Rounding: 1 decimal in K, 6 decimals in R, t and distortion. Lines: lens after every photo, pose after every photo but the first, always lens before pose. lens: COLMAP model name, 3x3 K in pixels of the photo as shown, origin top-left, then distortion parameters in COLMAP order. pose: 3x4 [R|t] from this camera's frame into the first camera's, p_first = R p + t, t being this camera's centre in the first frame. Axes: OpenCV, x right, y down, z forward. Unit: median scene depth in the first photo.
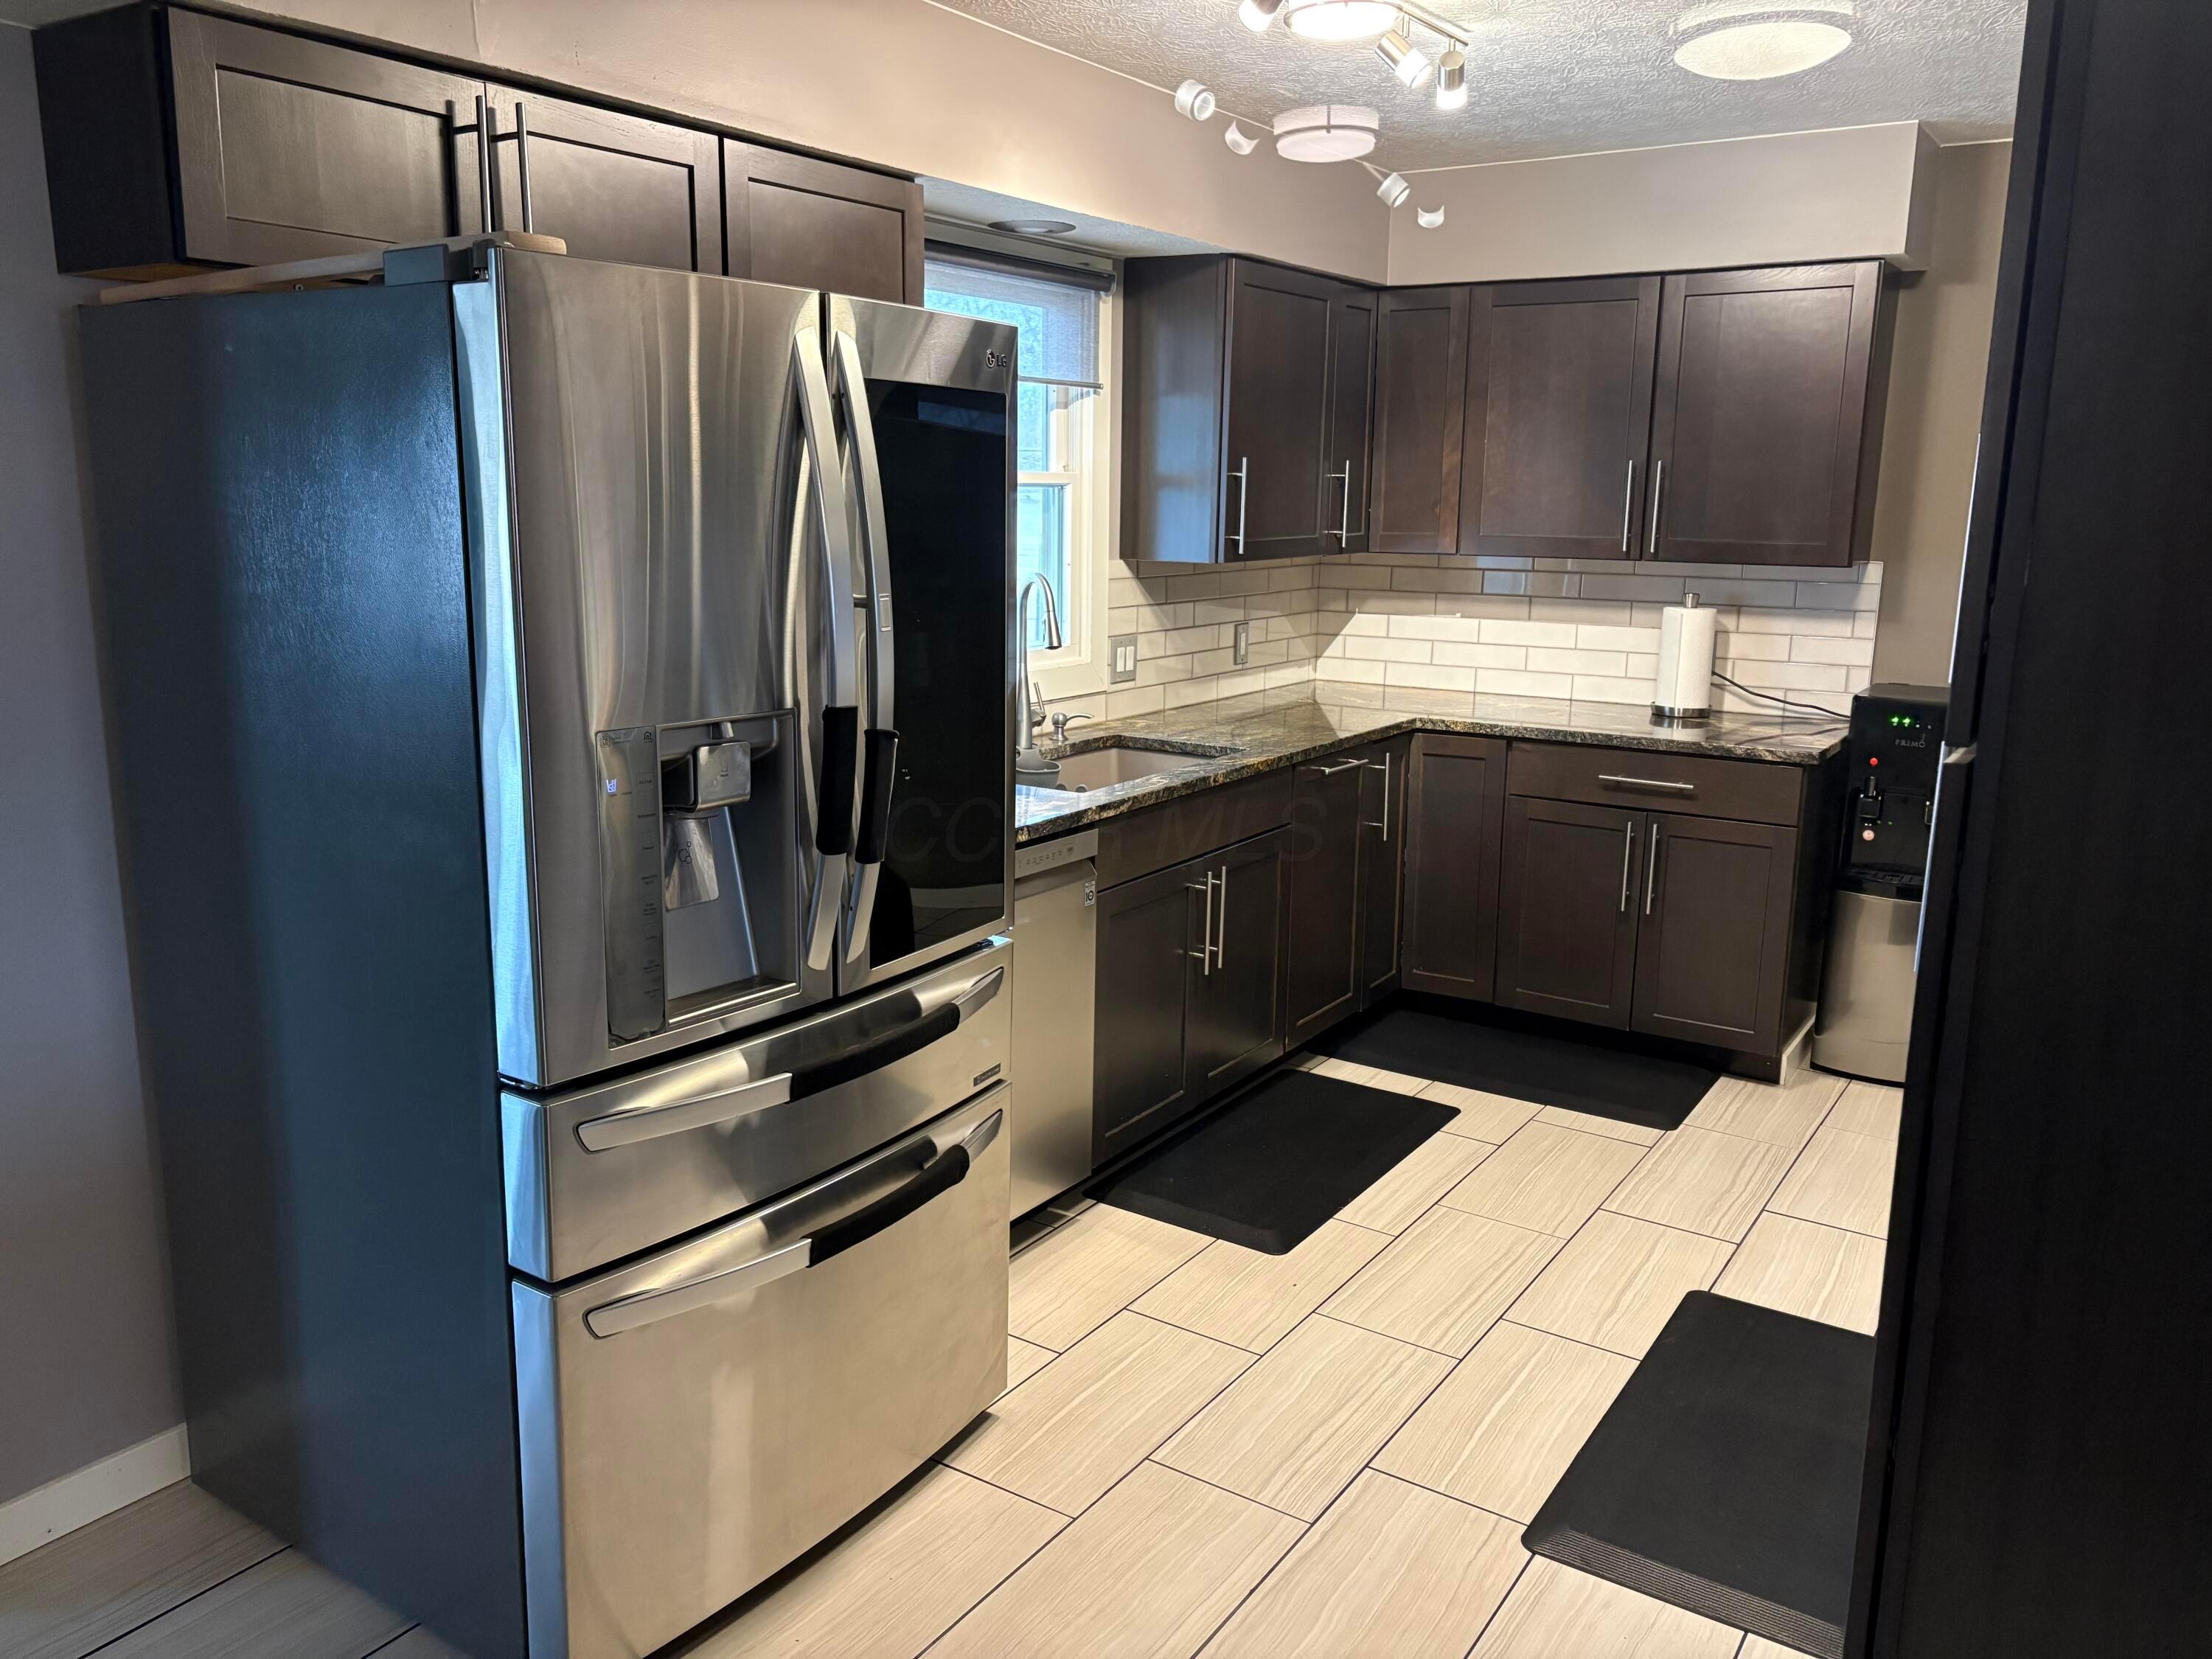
lens RADIAL K [[1670.9, 0, 1106.9], [0, 1670.9, 832.3], [0, 0, 1]] dist [0.062164, -0.073858]
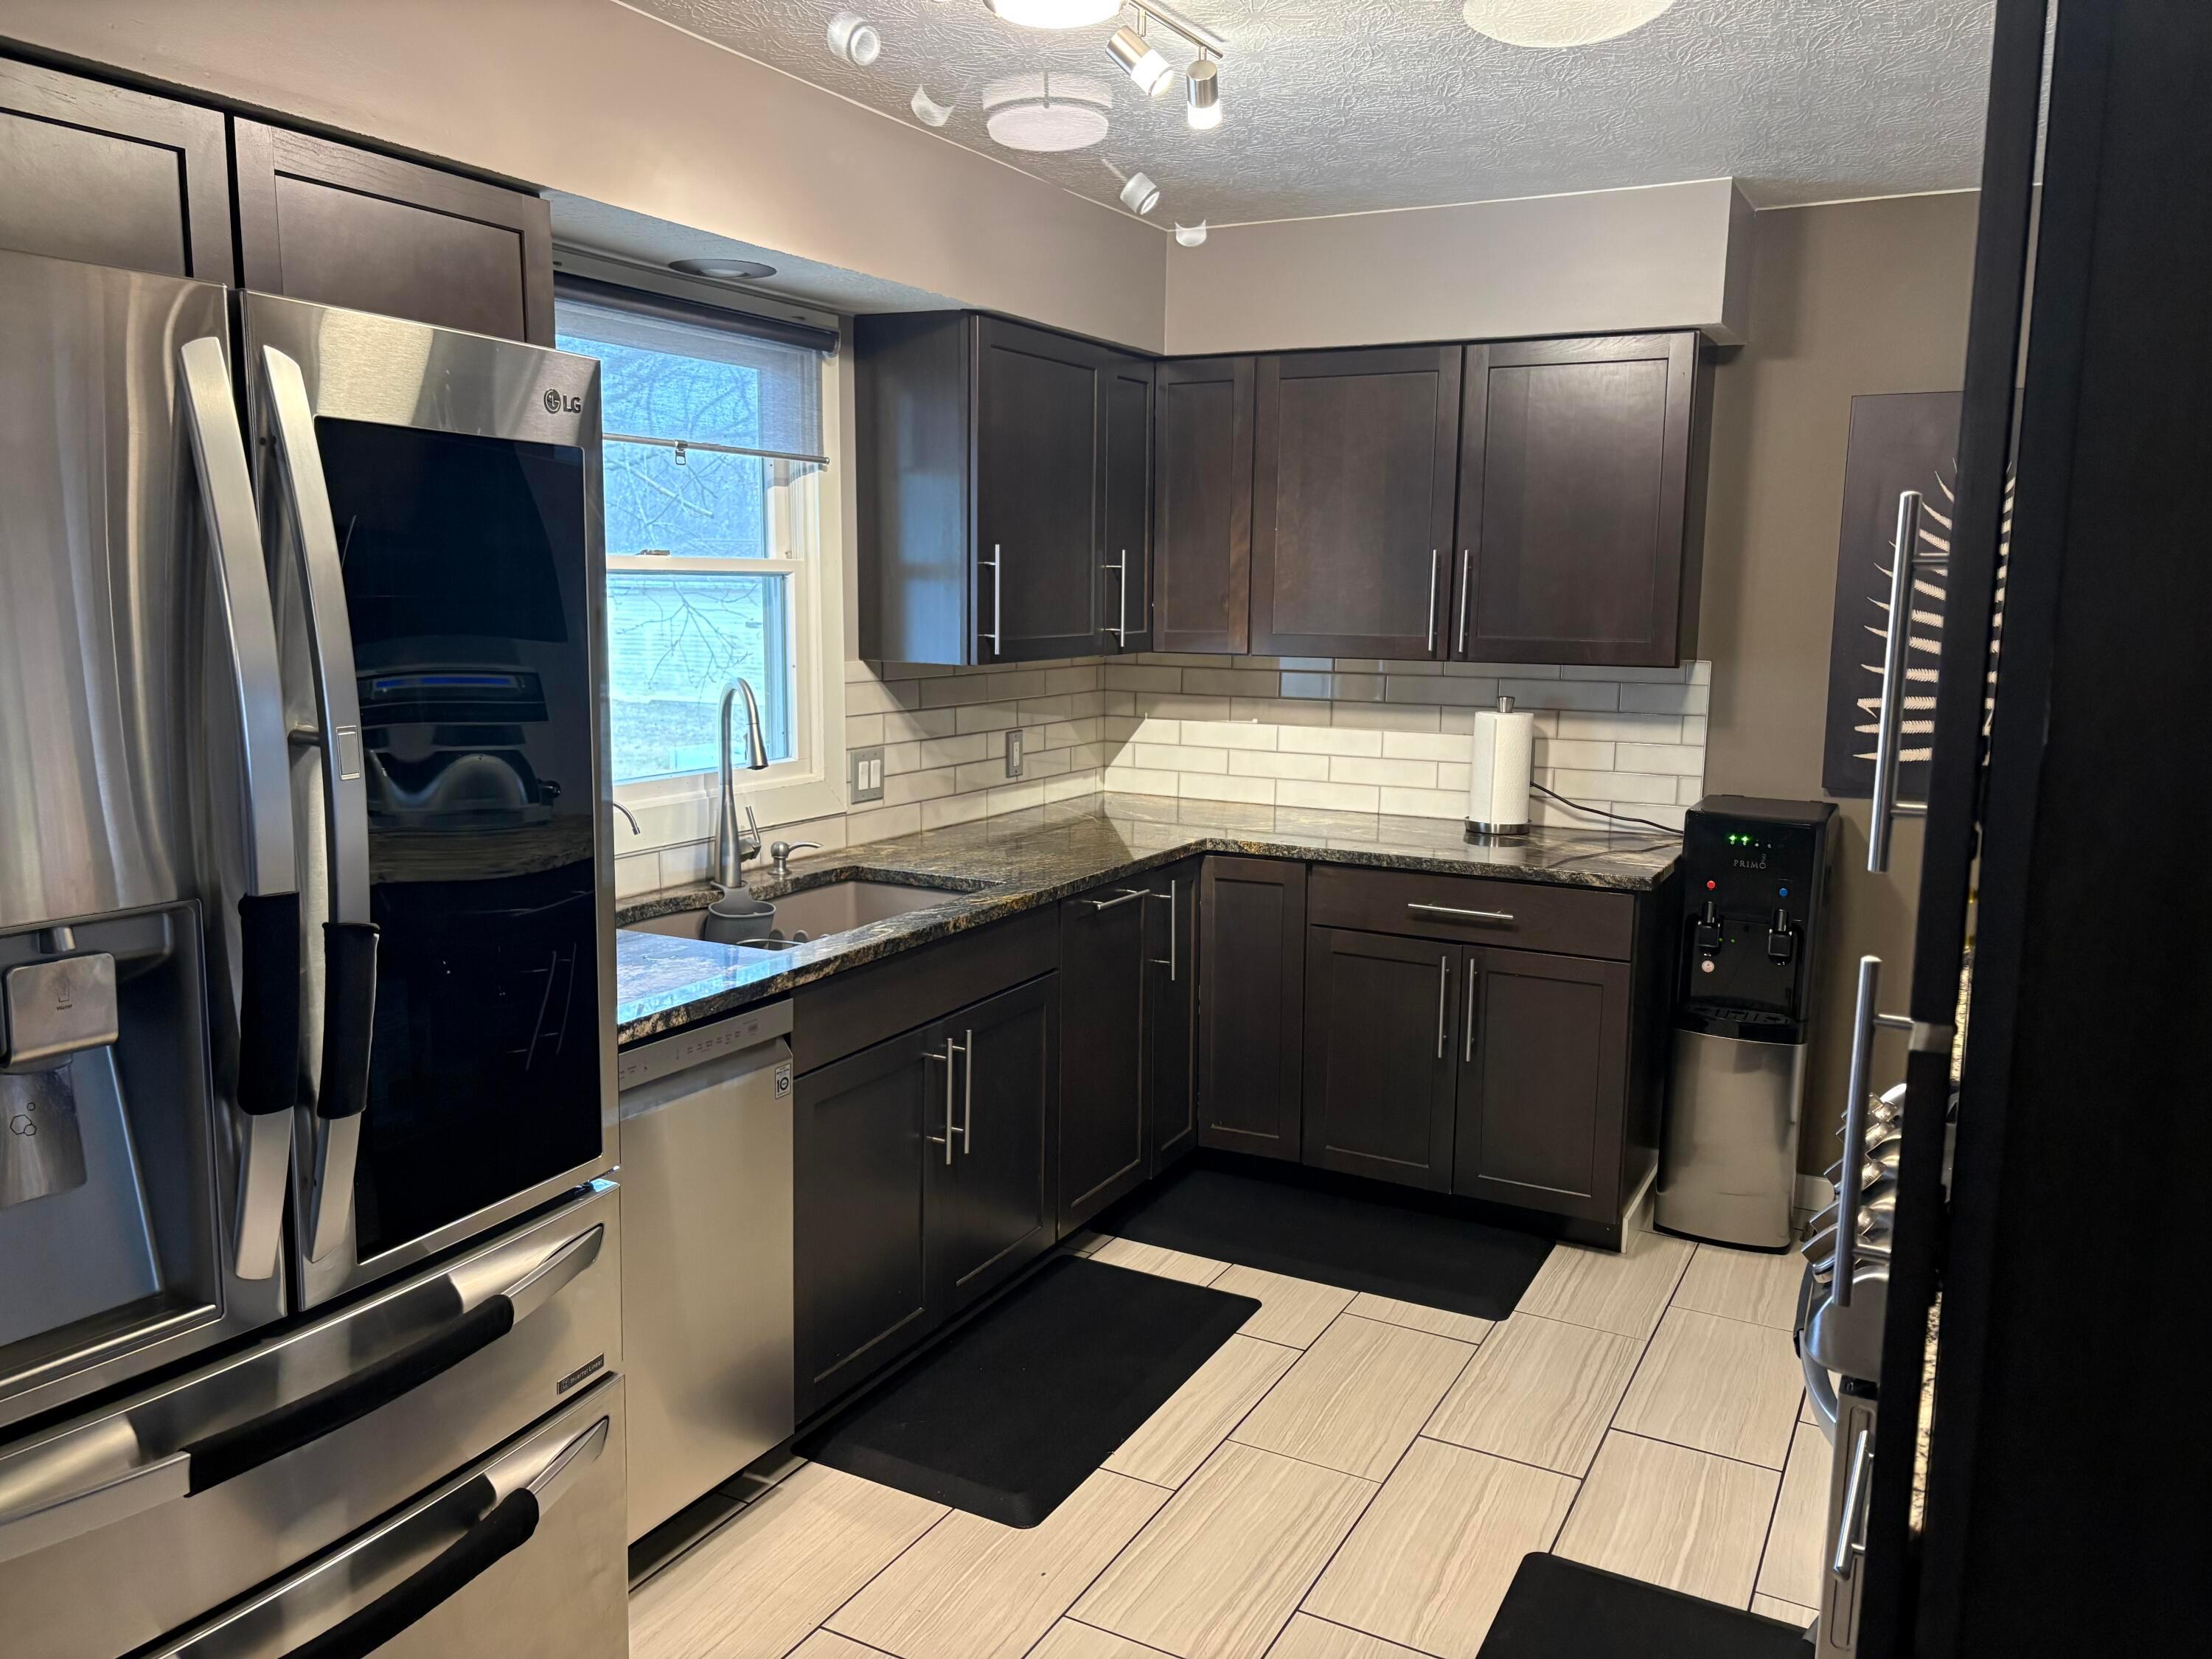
lens RADIAL K [[1676.0, 0, 1104.7], [0, 1676.0, 846.2], [0, 0, 1]] dist [0.081405, -0.072524]
pose [[0.995639, -0.015959, 0.091918, 0.056224], [0.020169, 0.998781, -0.045055, -0.028444], [-0.091087, 0.046712, 0.994747, 0.143879]]
